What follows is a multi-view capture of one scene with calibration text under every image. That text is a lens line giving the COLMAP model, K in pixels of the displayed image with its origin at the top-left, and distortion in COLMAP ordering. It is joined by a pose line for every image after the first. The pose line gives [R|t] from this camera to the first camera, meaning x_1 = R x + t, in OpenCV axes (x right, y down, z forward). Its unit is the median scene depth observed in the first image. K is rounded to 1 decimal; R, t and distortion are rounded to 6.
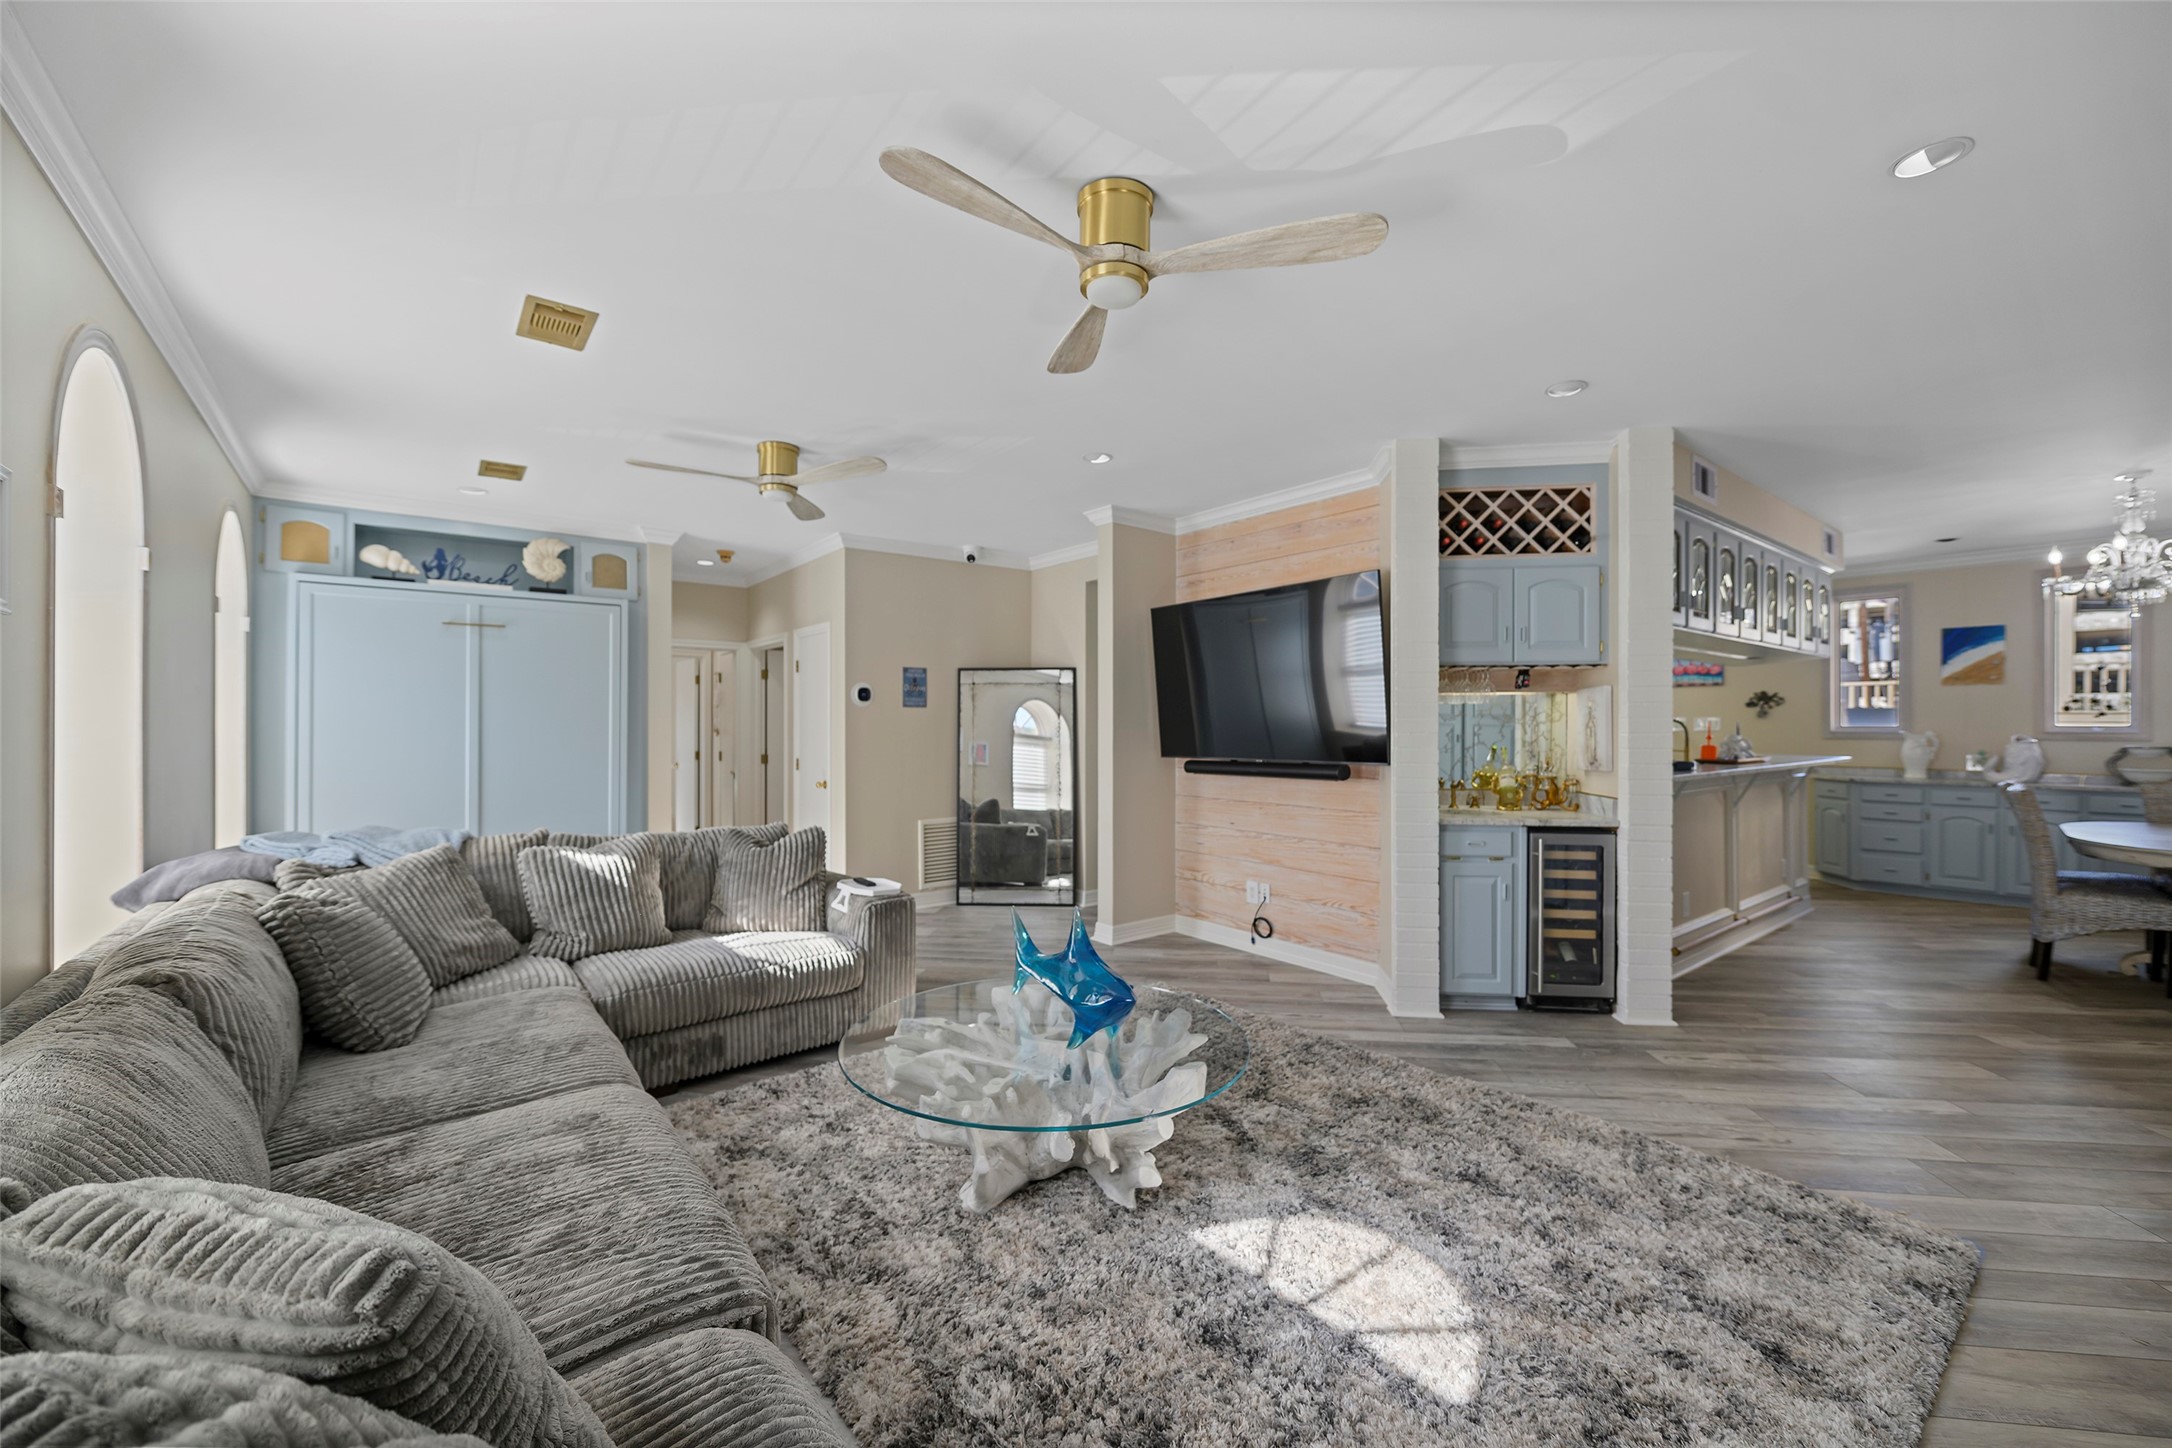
lens RADIAL K [[891.3, 0, 1086.7], [0, 891.3, 718.5], [0, 0, 1]] dist [-0.002137, 0.000495]
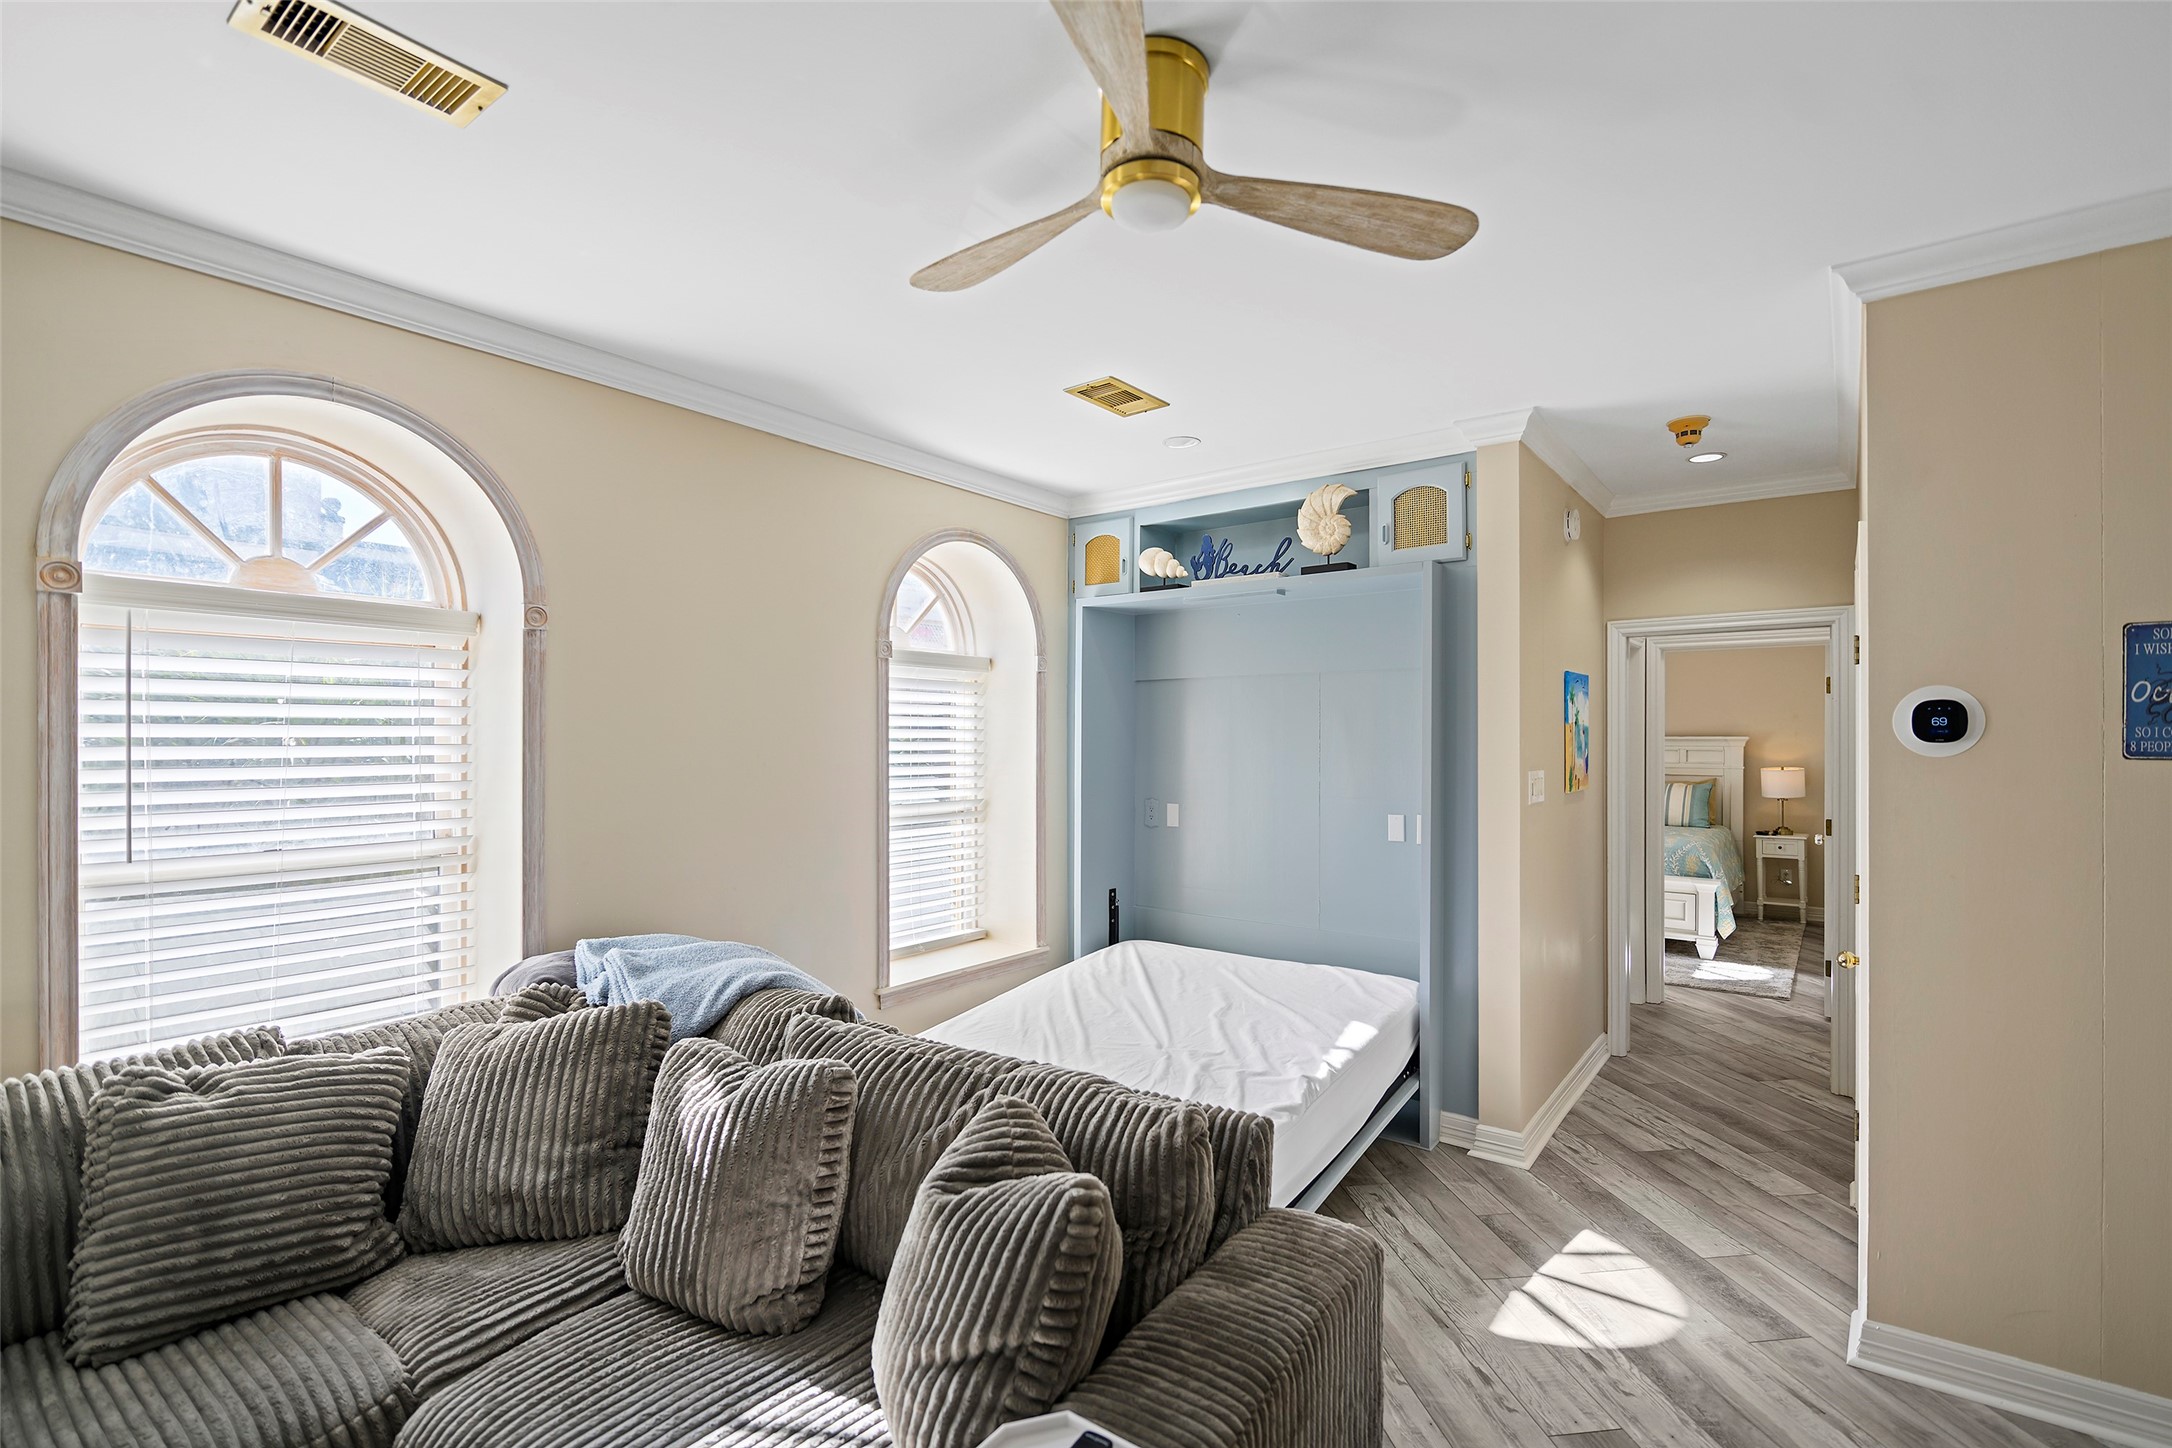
lens RADIAL K [[990.9, 0, 1088.6], [0, 990.9, 747.4], [0, 0, 1]] dist [-0.005588, -0.000447]
pose [[0.216249, 0.003401, -0.976332, 0.041043], [-0.005886, 0.999980, 0.002180, -0.018509], [0.976320, 0.005275, 0.216265, 0.694612]]
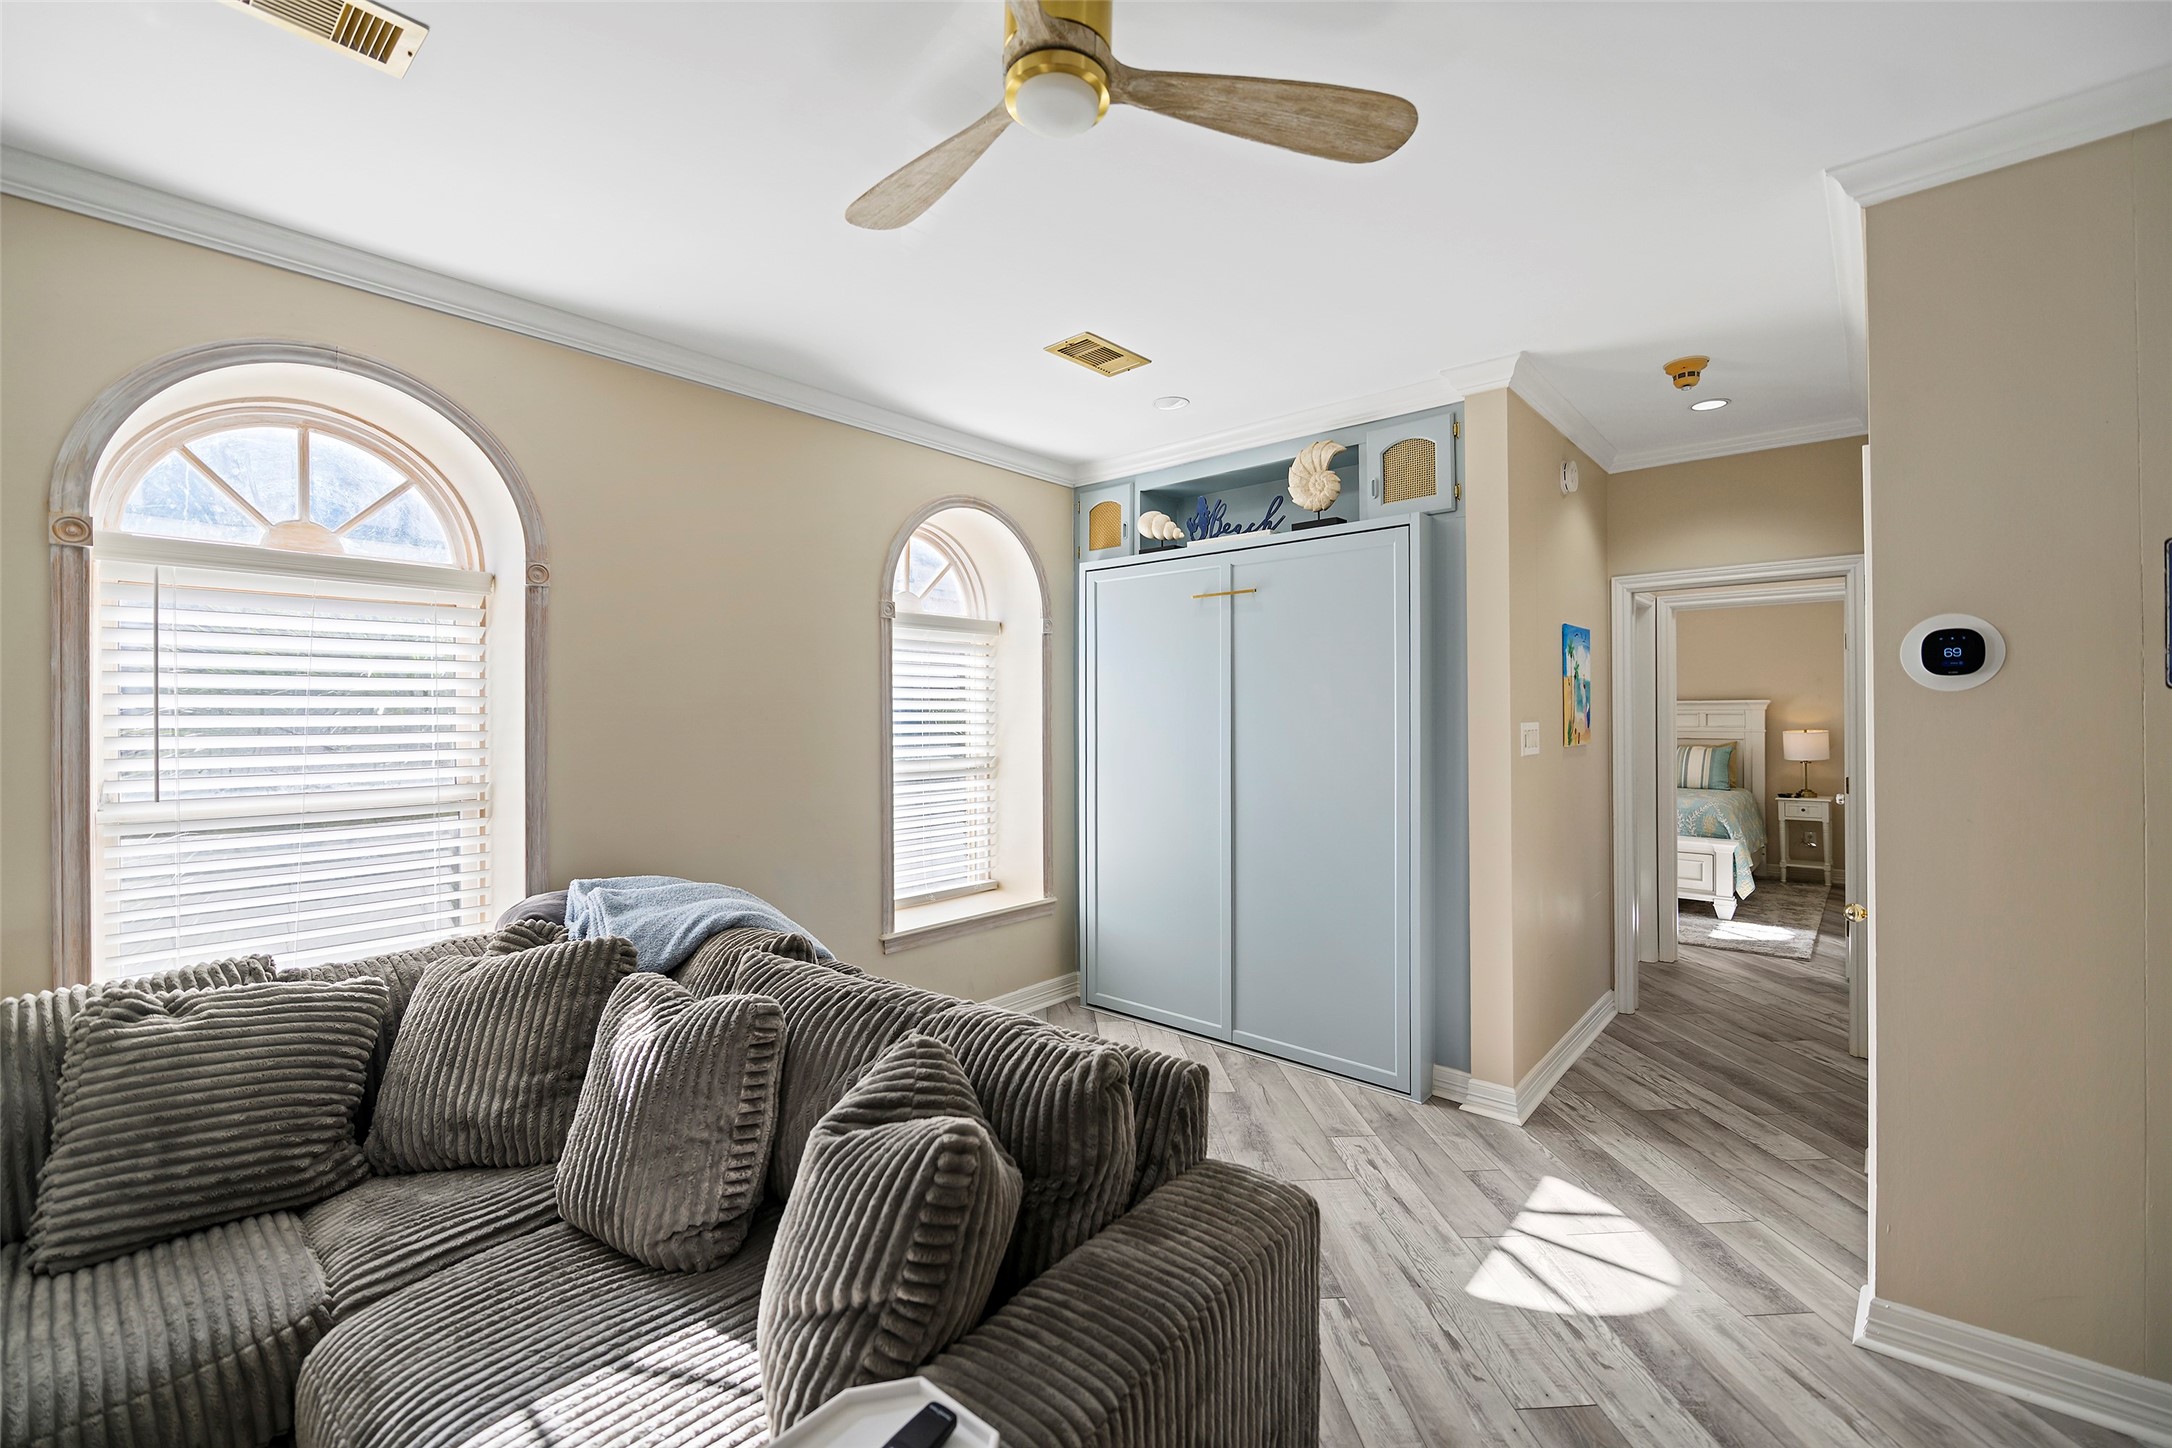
lens RADIAL K [[911.9, 0, 1071.5], [0, 911.9, 718.9], [0, 0, 1]] dist [-0.007475, -0.000688]
pose [[0.142637, -0.001256, -0.989774, 0.012796], [-0.001972, 0.999997, -0.001553, -0.003952], [0.989773, 0.002174, 0.142634, 0.743853]]
